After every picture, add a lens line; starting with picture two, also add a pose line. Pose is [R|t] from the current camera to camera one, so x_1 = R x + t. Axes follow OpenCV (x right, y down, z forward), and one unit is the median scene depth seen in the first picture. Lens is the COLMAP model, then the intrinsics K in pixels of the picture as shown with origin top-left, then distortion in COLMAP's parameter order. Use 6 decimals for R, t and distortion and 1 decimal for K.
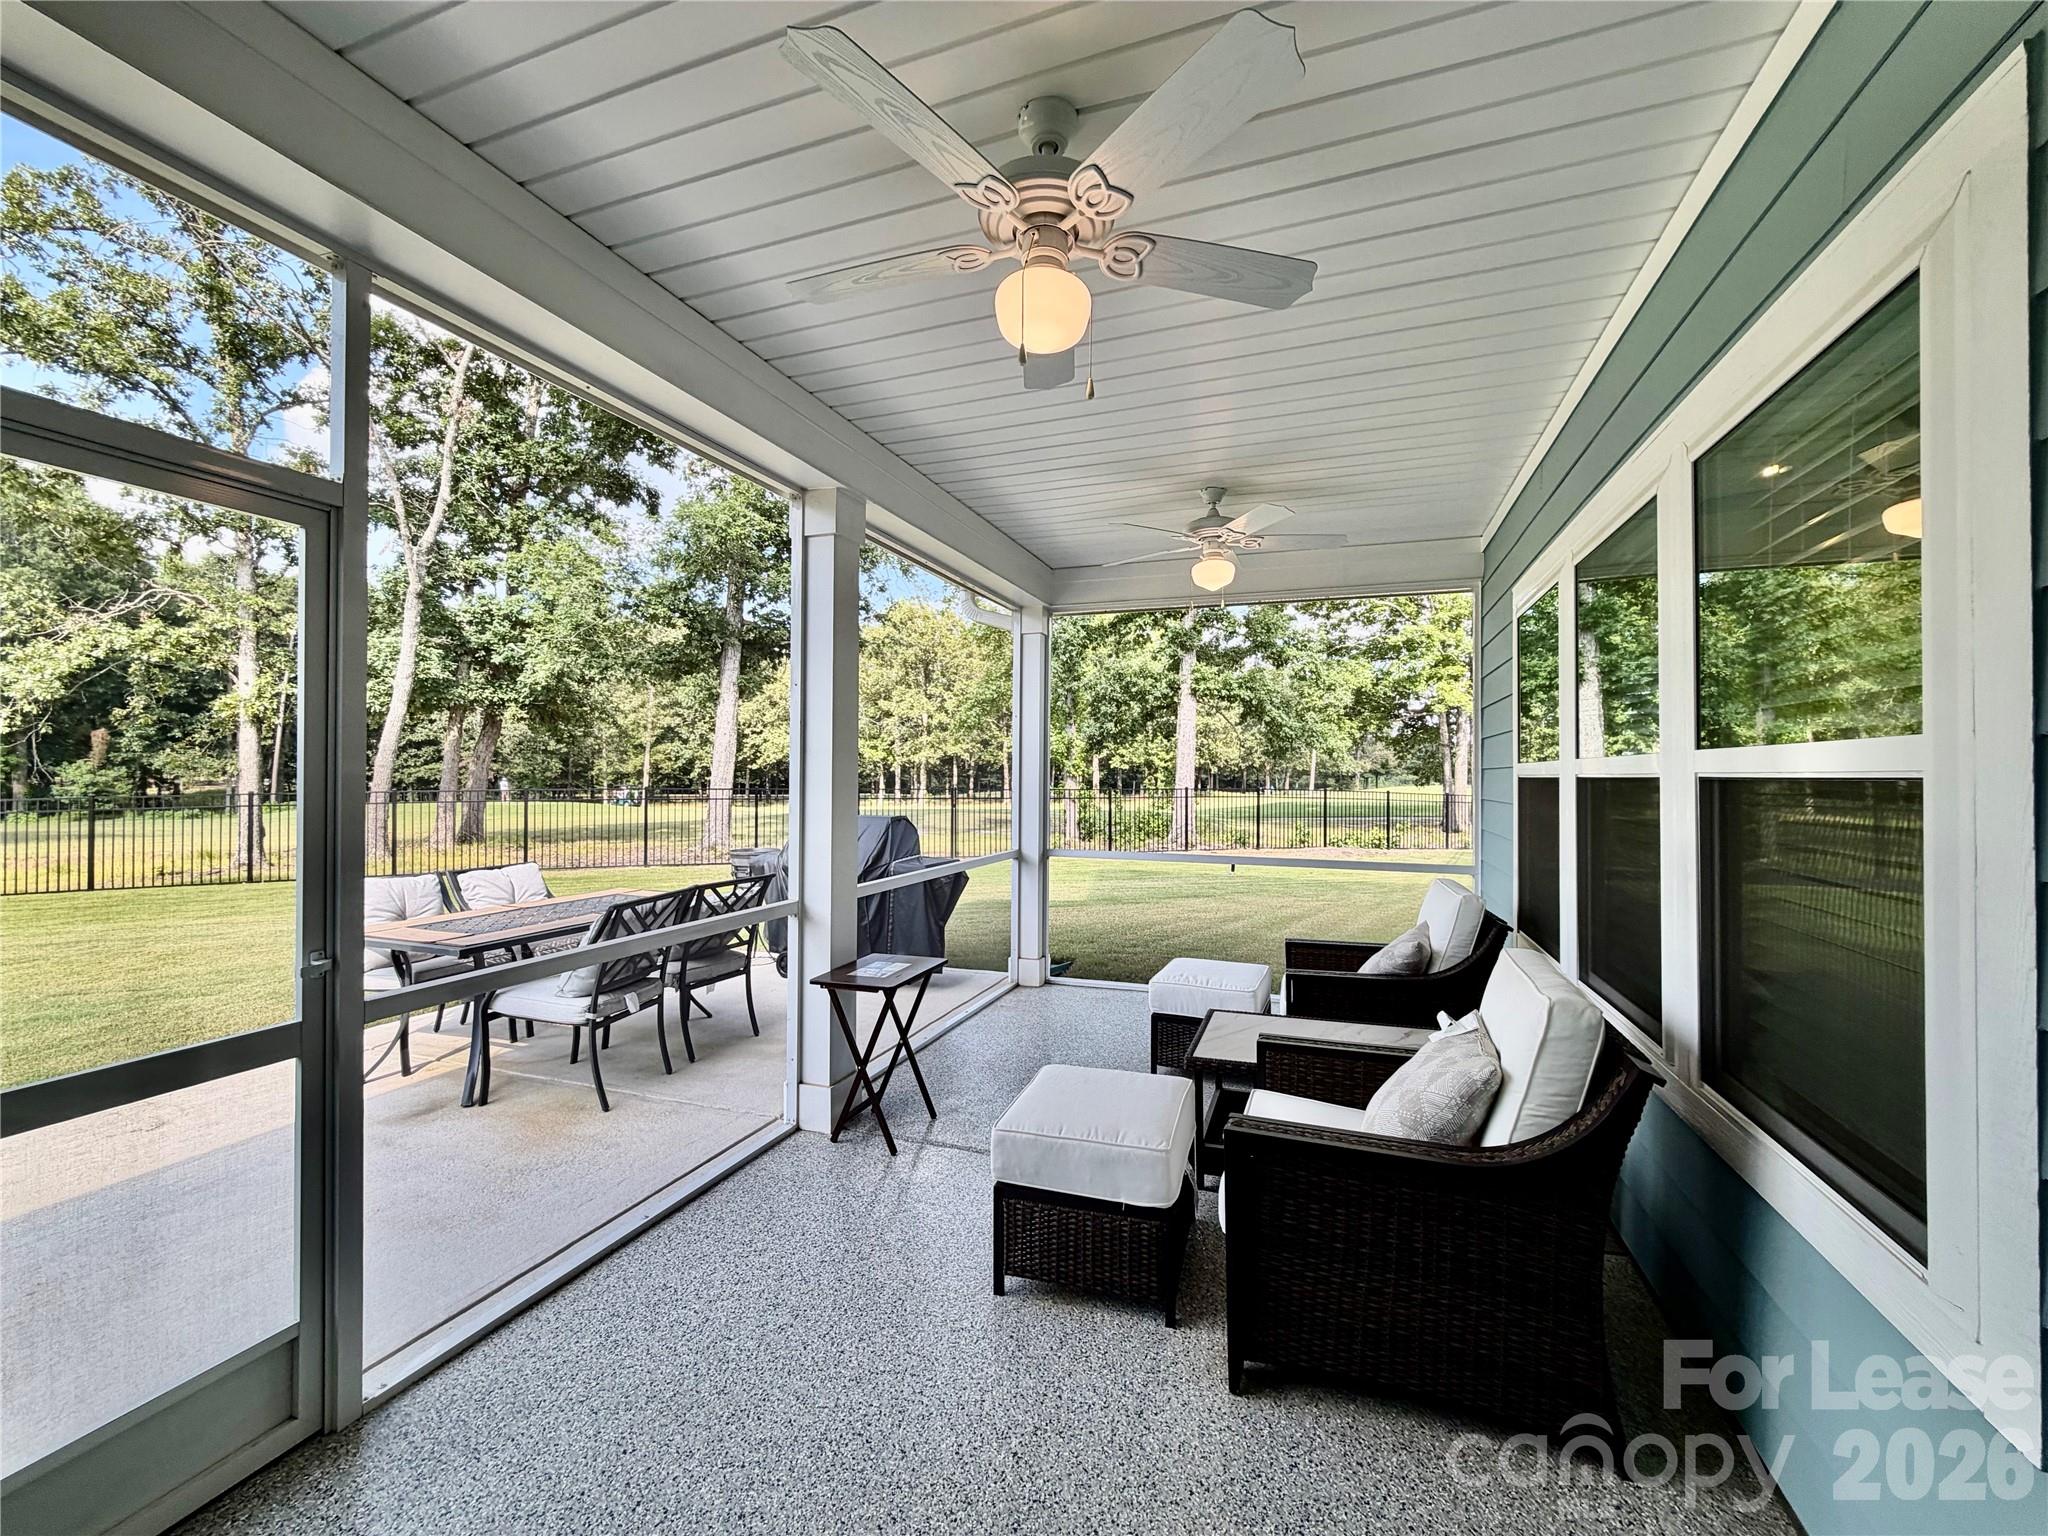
lens RADIAL K [[814.7, 0, 1033.6], [0, 814.7, 767.4], [0, 0, 1]] dist [-0.001179, 0.000620]
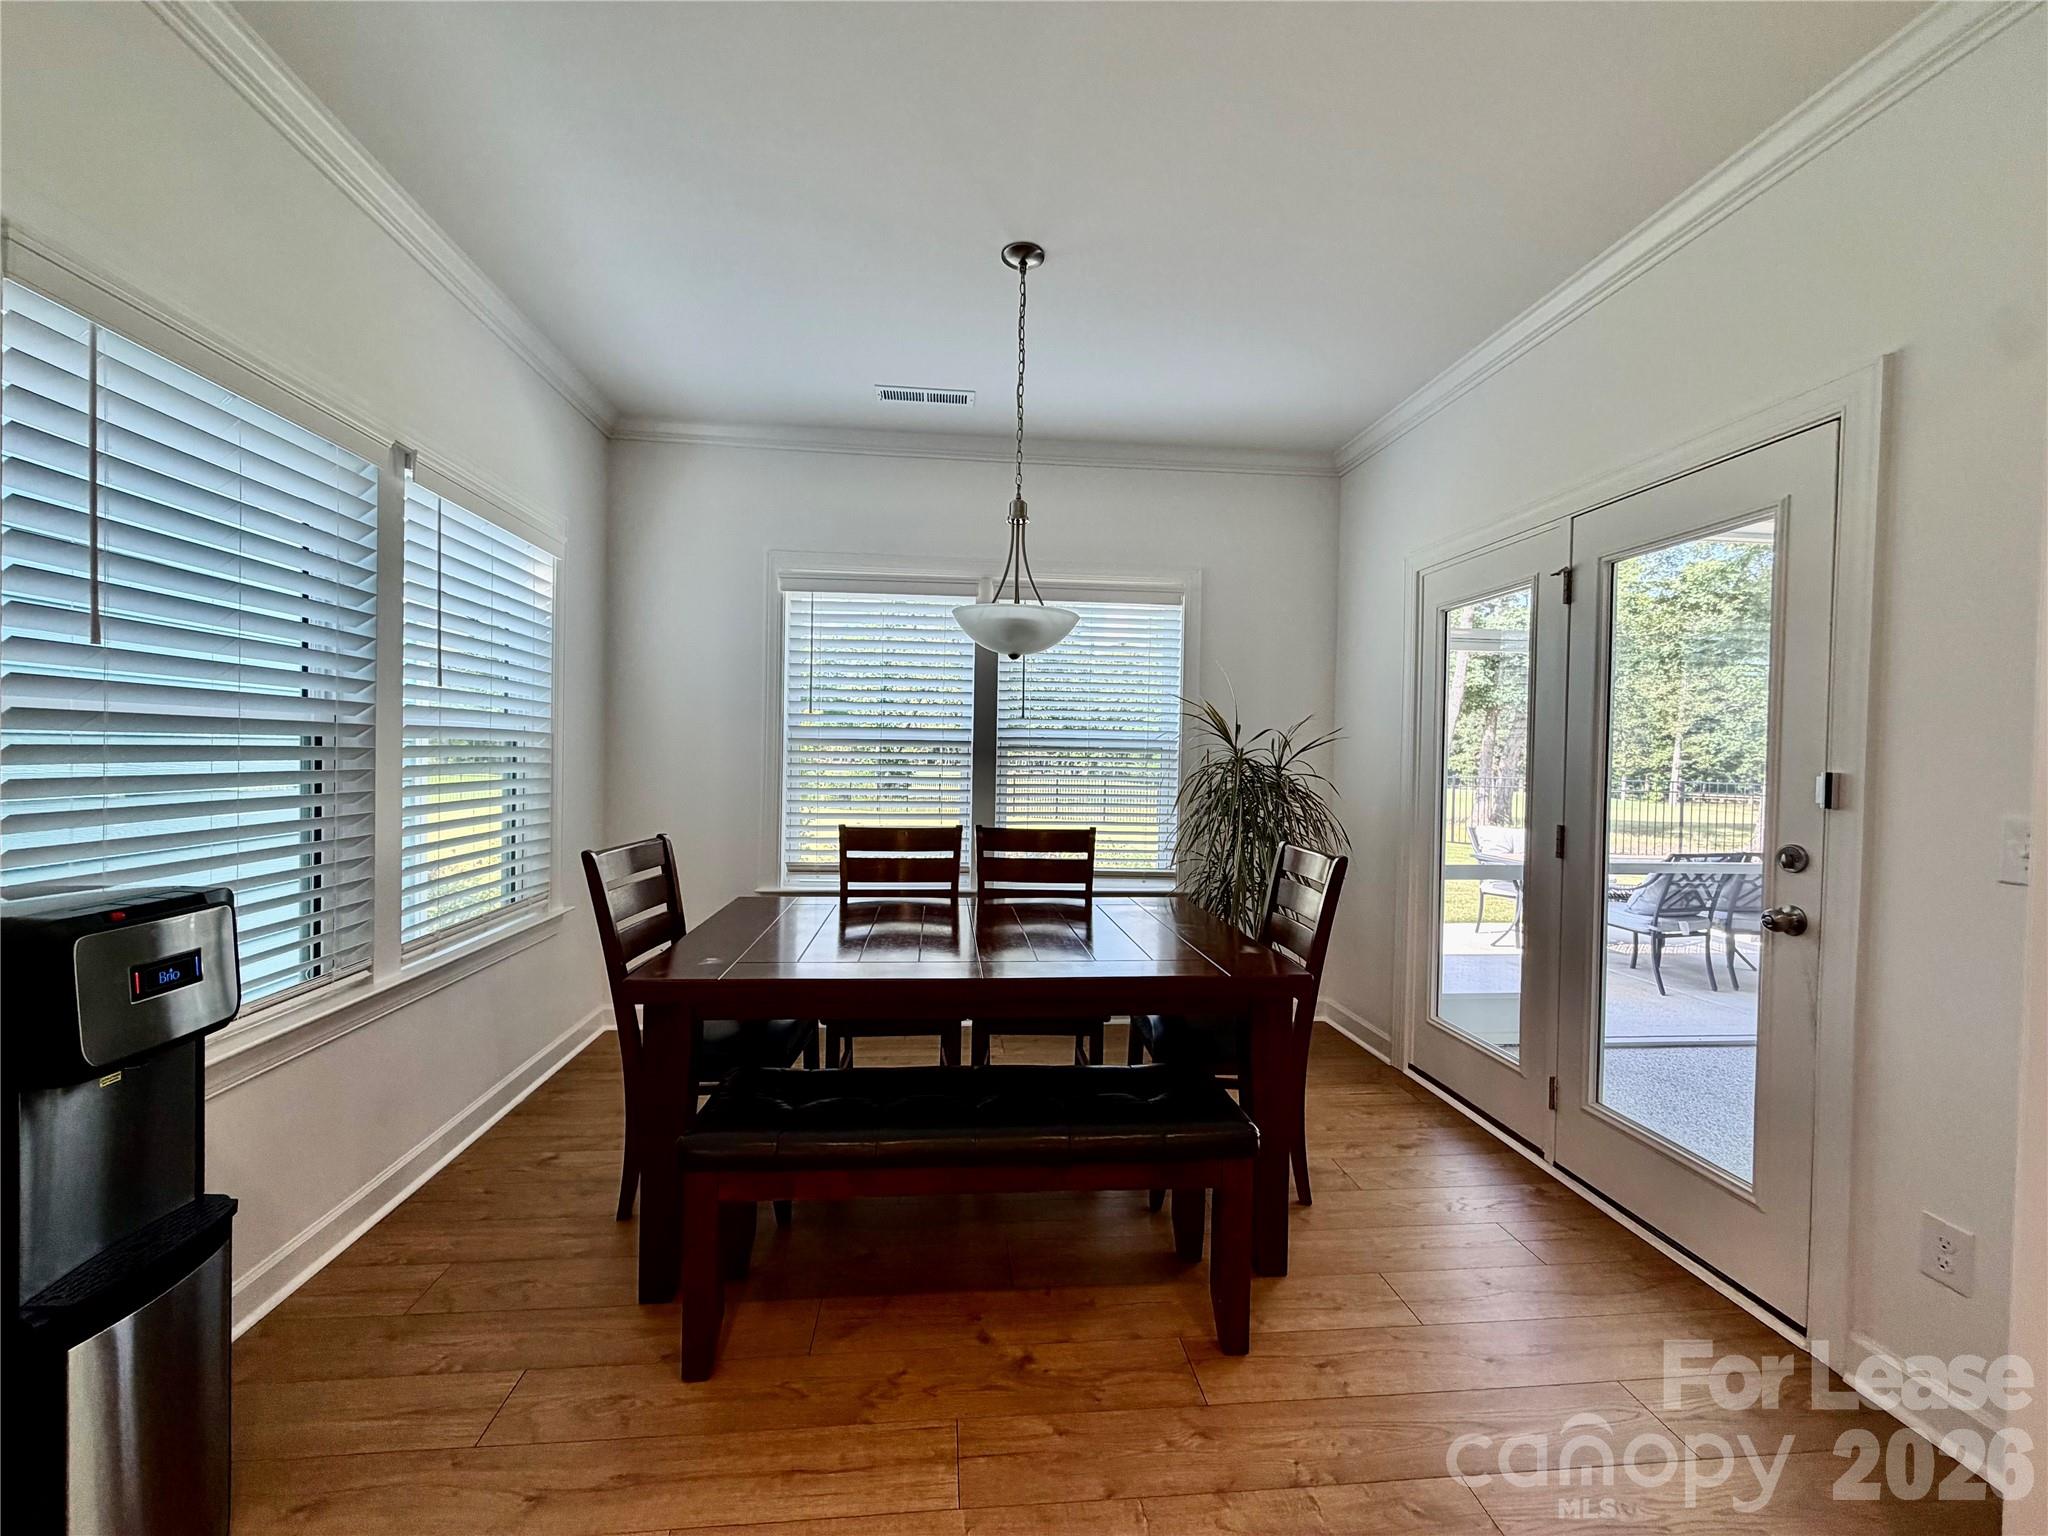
lens RADIAL K [[814.7, 0, 1021.1], [0, 814.7, 769.2], [0, 0, 1]] dist [-0.001179, 0.000620]
pose [[0.436042, 0.018651, -0.899733, 0.058622], [-0.009043, 0.999826, 0.016343, 0.001181], [0.899881, 0.001010, 0.436134, -0.141938]]
